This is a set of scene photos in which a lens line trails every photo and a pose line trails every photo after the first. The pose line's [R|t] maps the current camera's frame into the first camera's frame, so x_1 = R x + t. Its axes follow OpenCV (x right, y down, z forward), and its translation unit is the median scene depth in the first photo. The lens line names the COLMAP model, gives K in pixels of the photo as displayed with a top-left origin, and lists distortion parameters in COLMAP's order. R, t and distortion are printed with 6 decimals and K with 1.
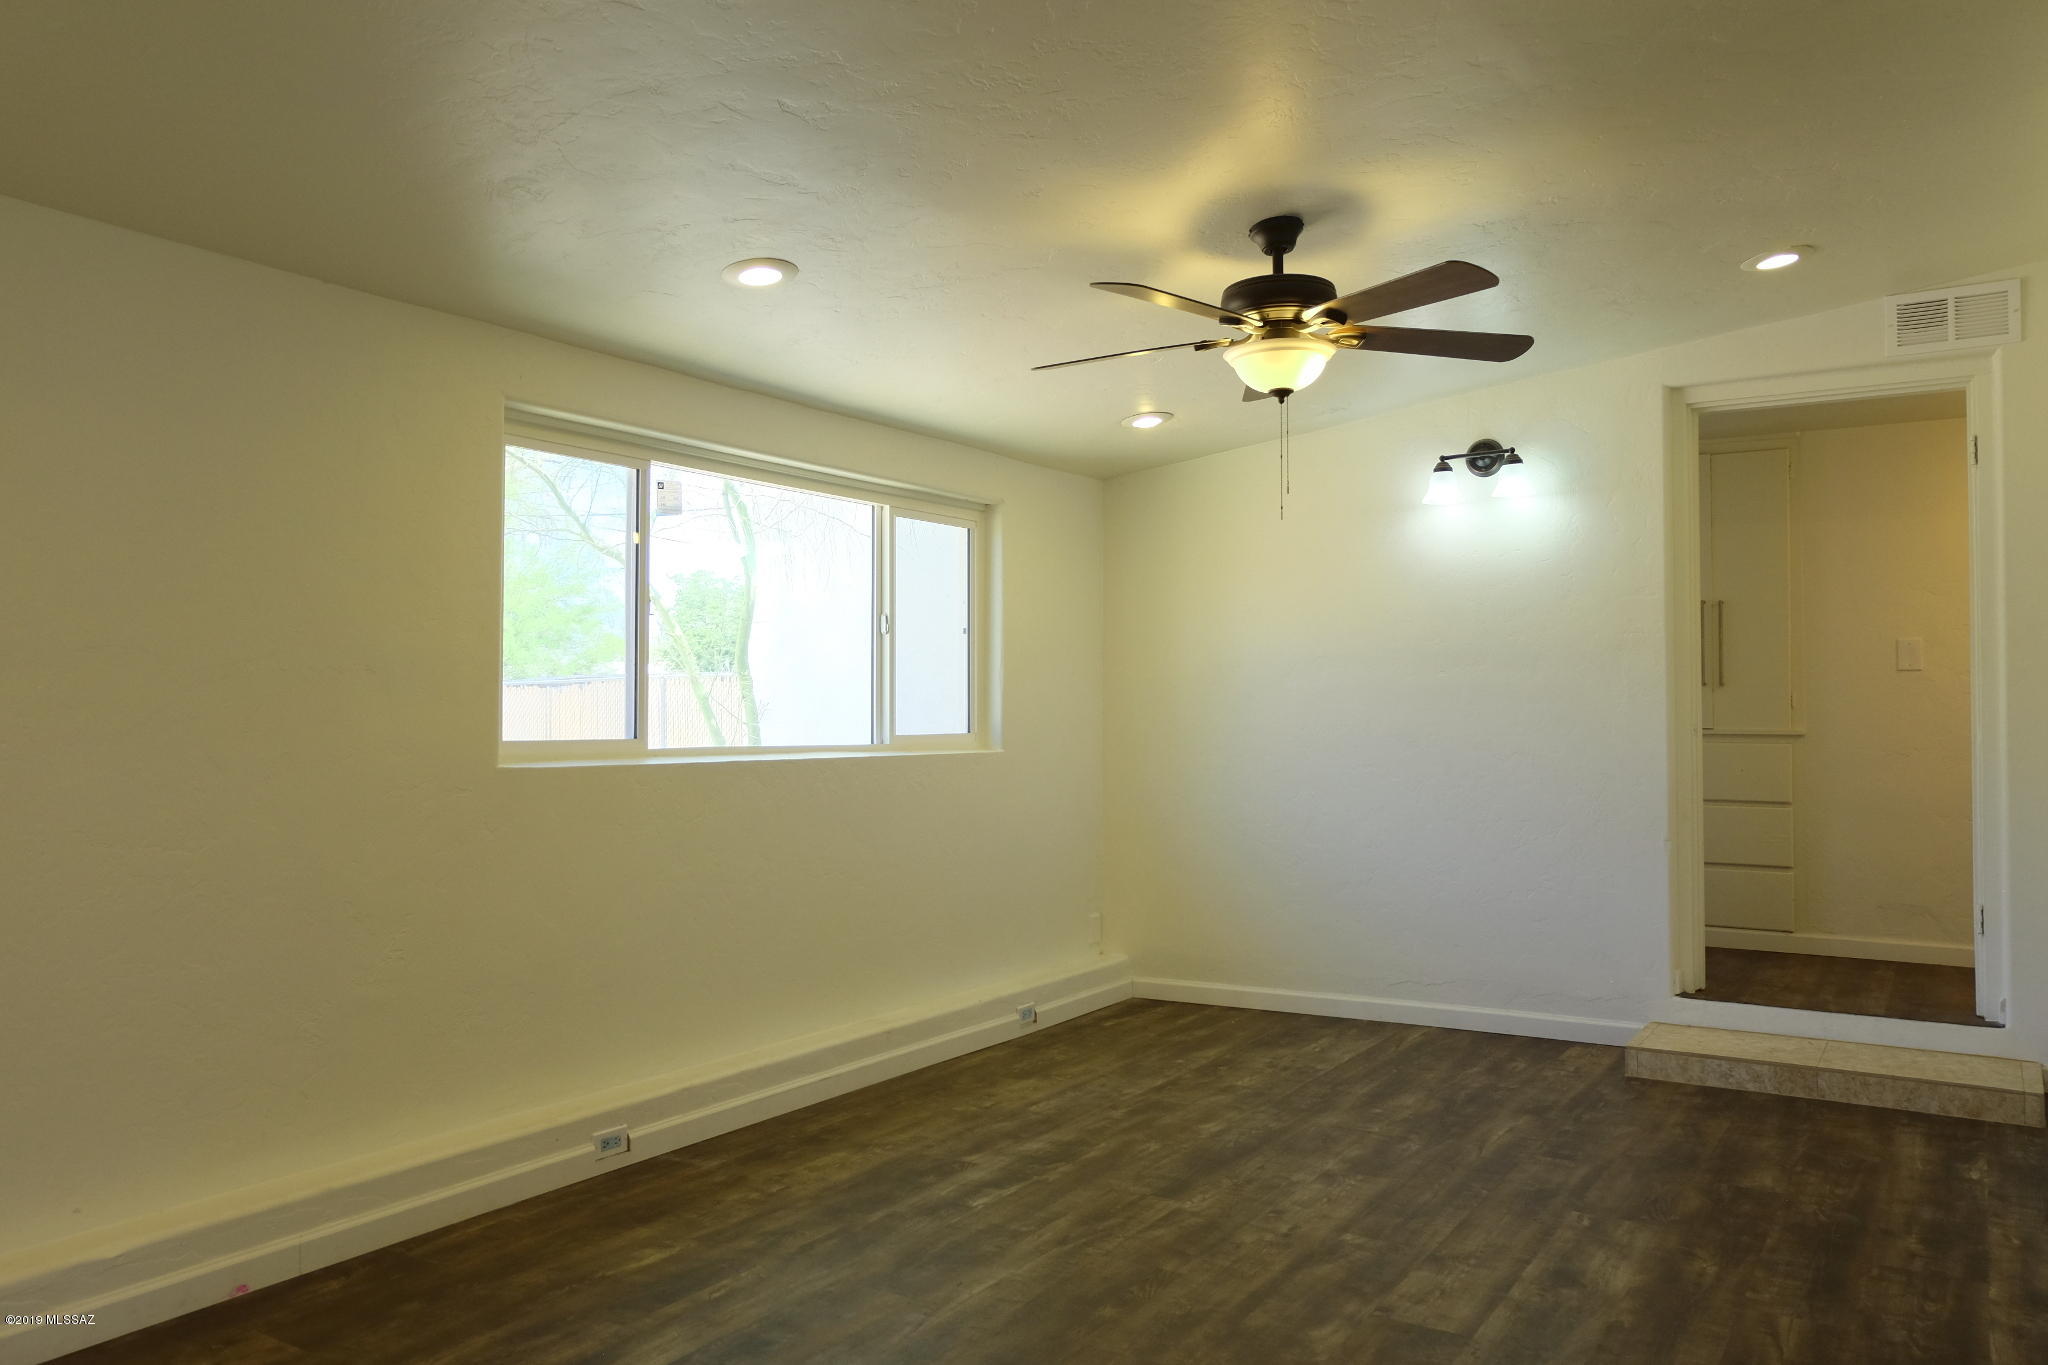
lens RADIAL K [[1498.3, 0, 1024.0], [0, 1498.3, 682.5], [0, 0, 1]] dist [-0.086179, 0.081930]
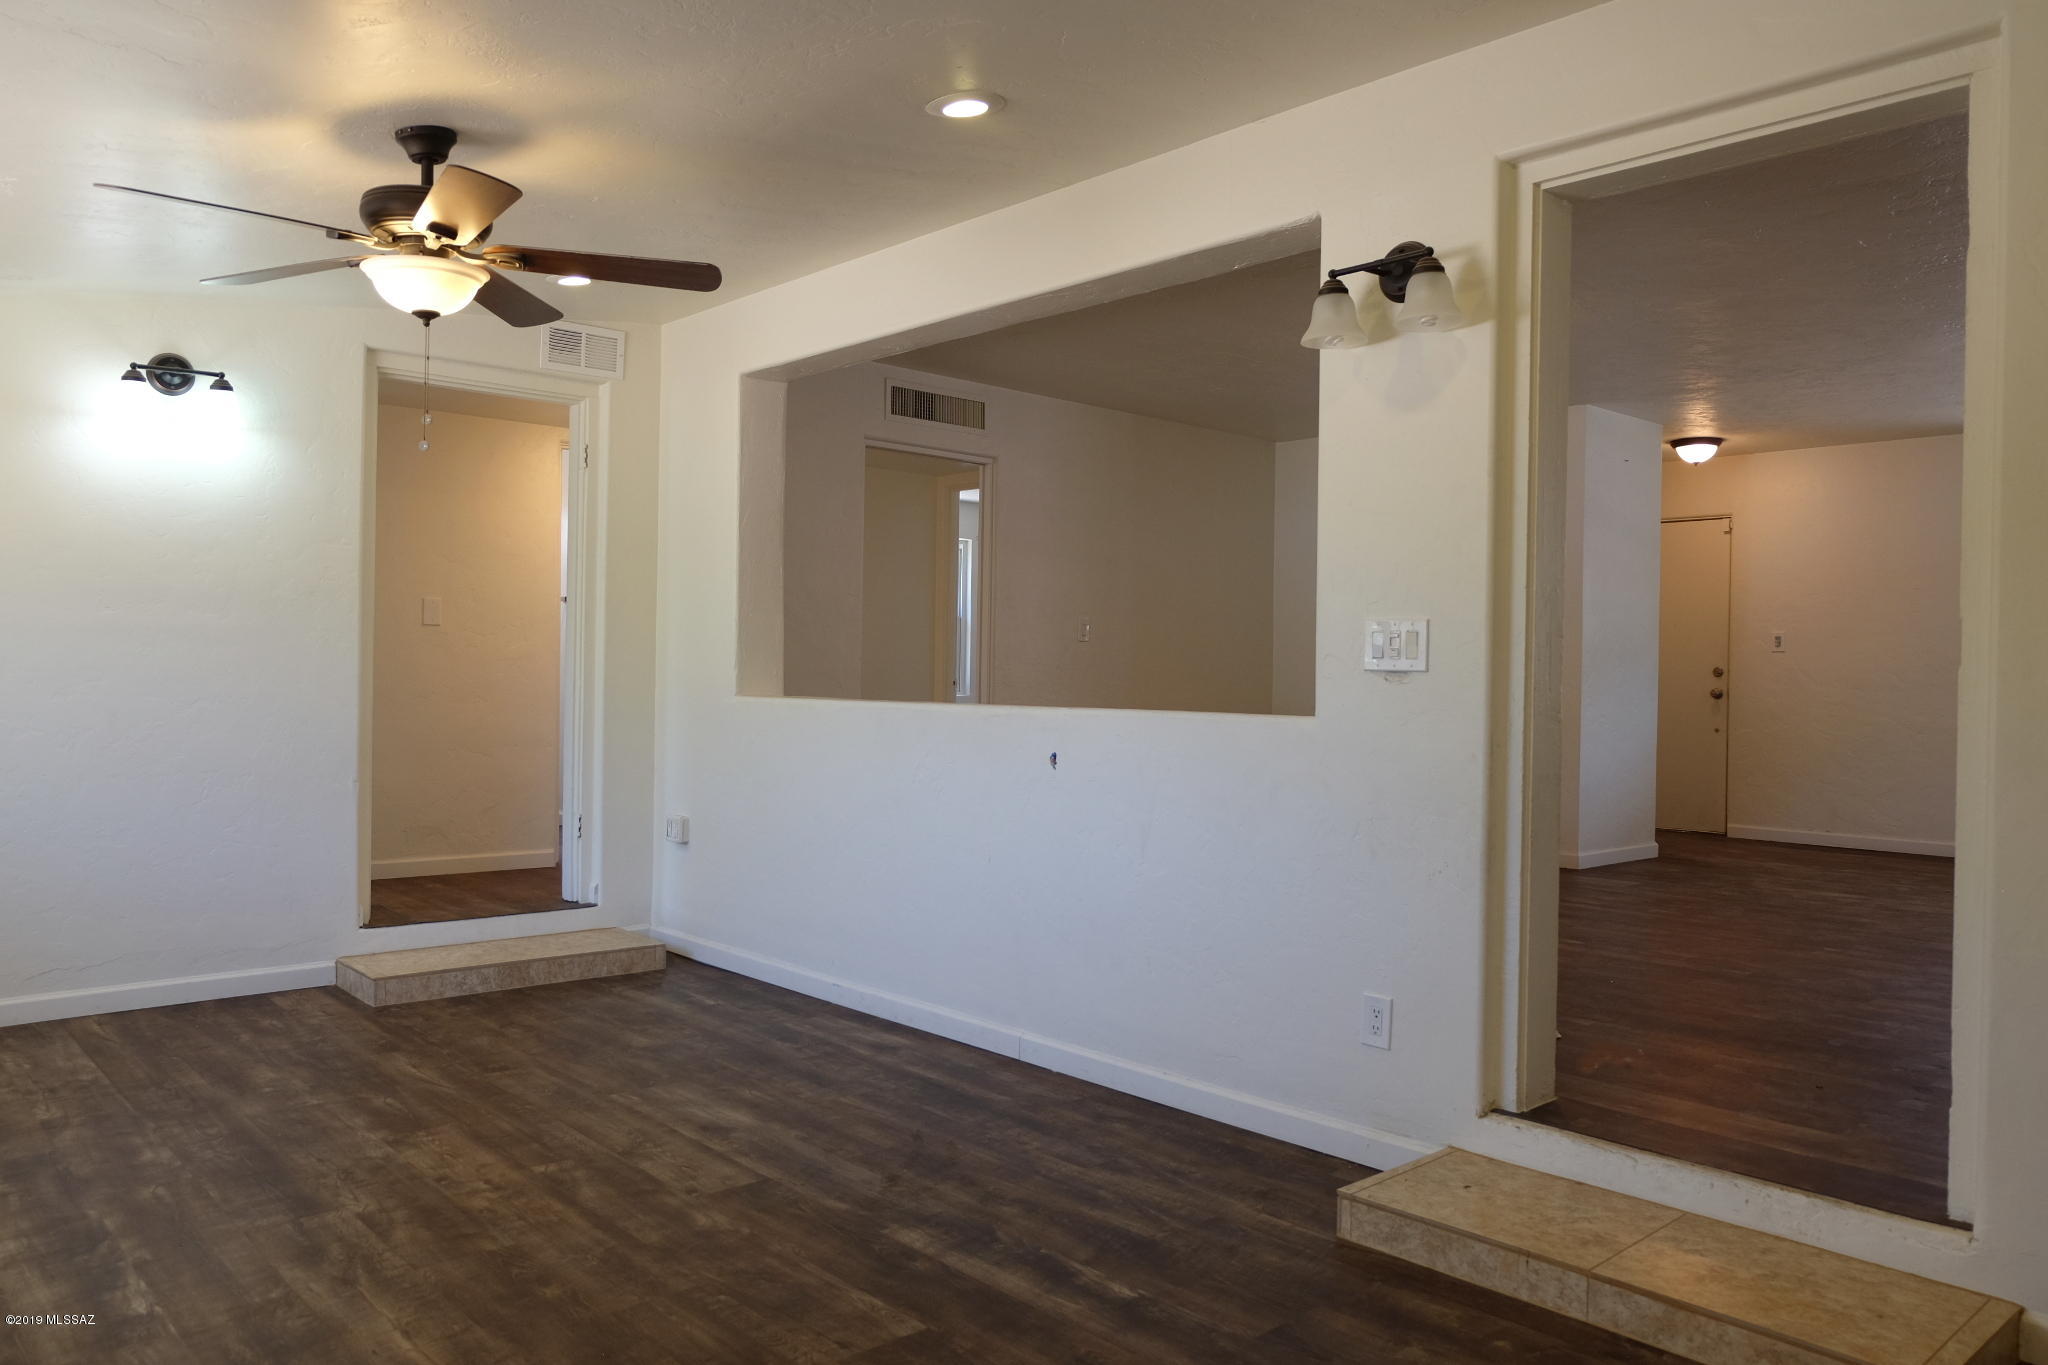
lens RADIAL K [[1462.7, 0, 1024.0], [0, 1462.7, 682.5], [0, 0, 1]] dist [-0.001378, 0.000445]
pose [[0.254882, -0.001259, 0.966971, -0.590612], [-0.033990, 0.999369, 0.010260, 0.013684], [-0.966375, -0.035483, 0.254678, 0.373301]]
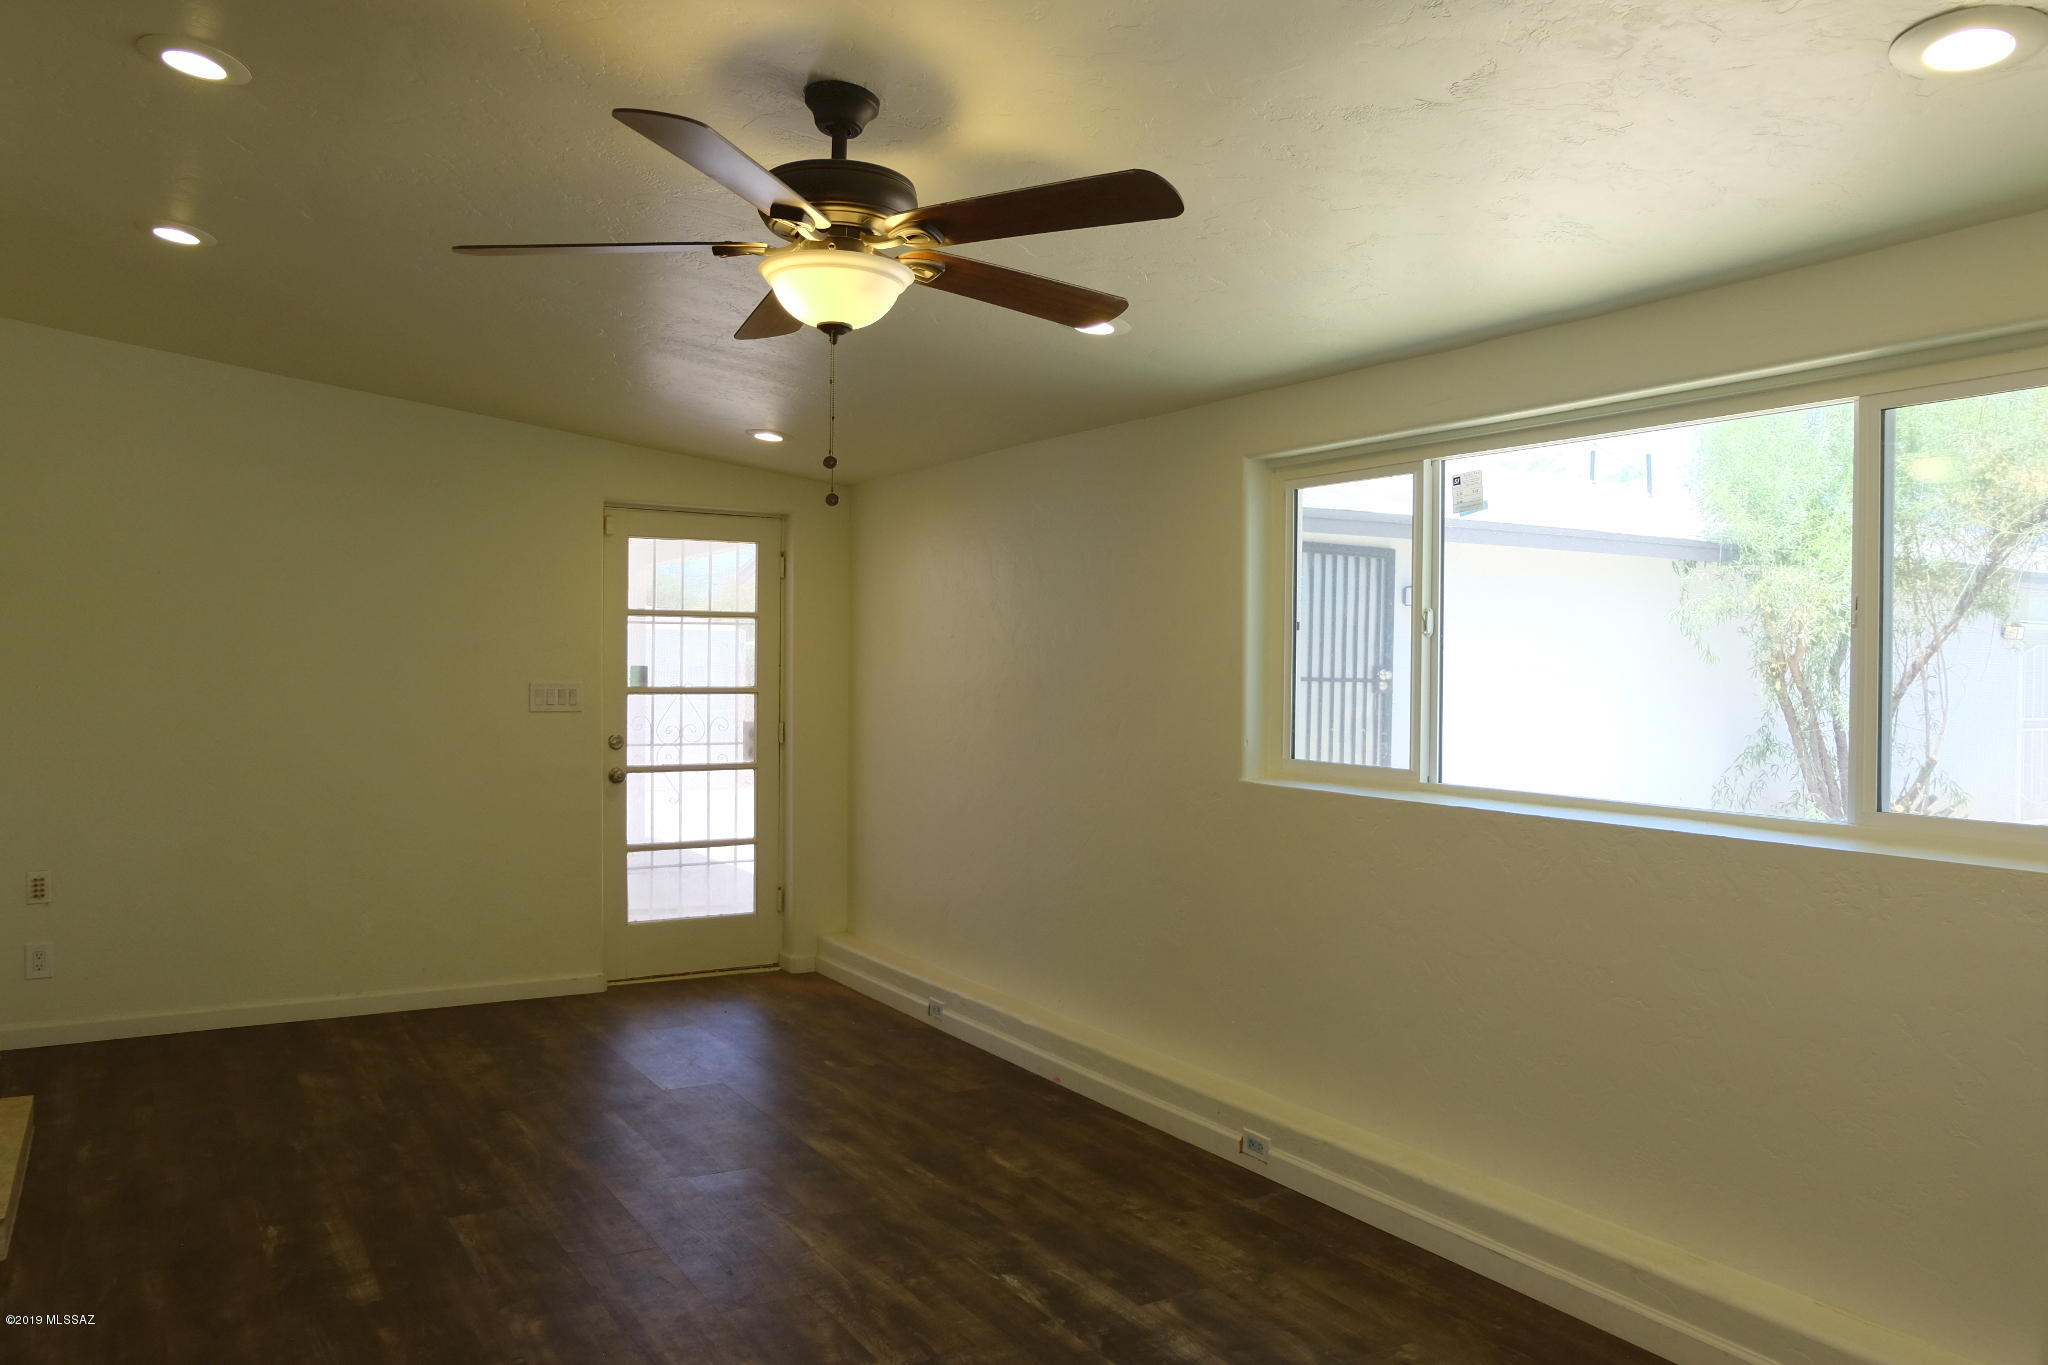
lens RADIAL K [[1419.8, 0, 975.1], [0, 1419.8, 688.7], [0, 0, 1]] dist [-0.043583, 0.000970]
pose [[-0.451995, 0.008634, -0.891979, 0.713864], [0.007258, 0.999956, 0.006001, -0.021327], [0.891991, -0.003761, -0.452037, 1.297914]]
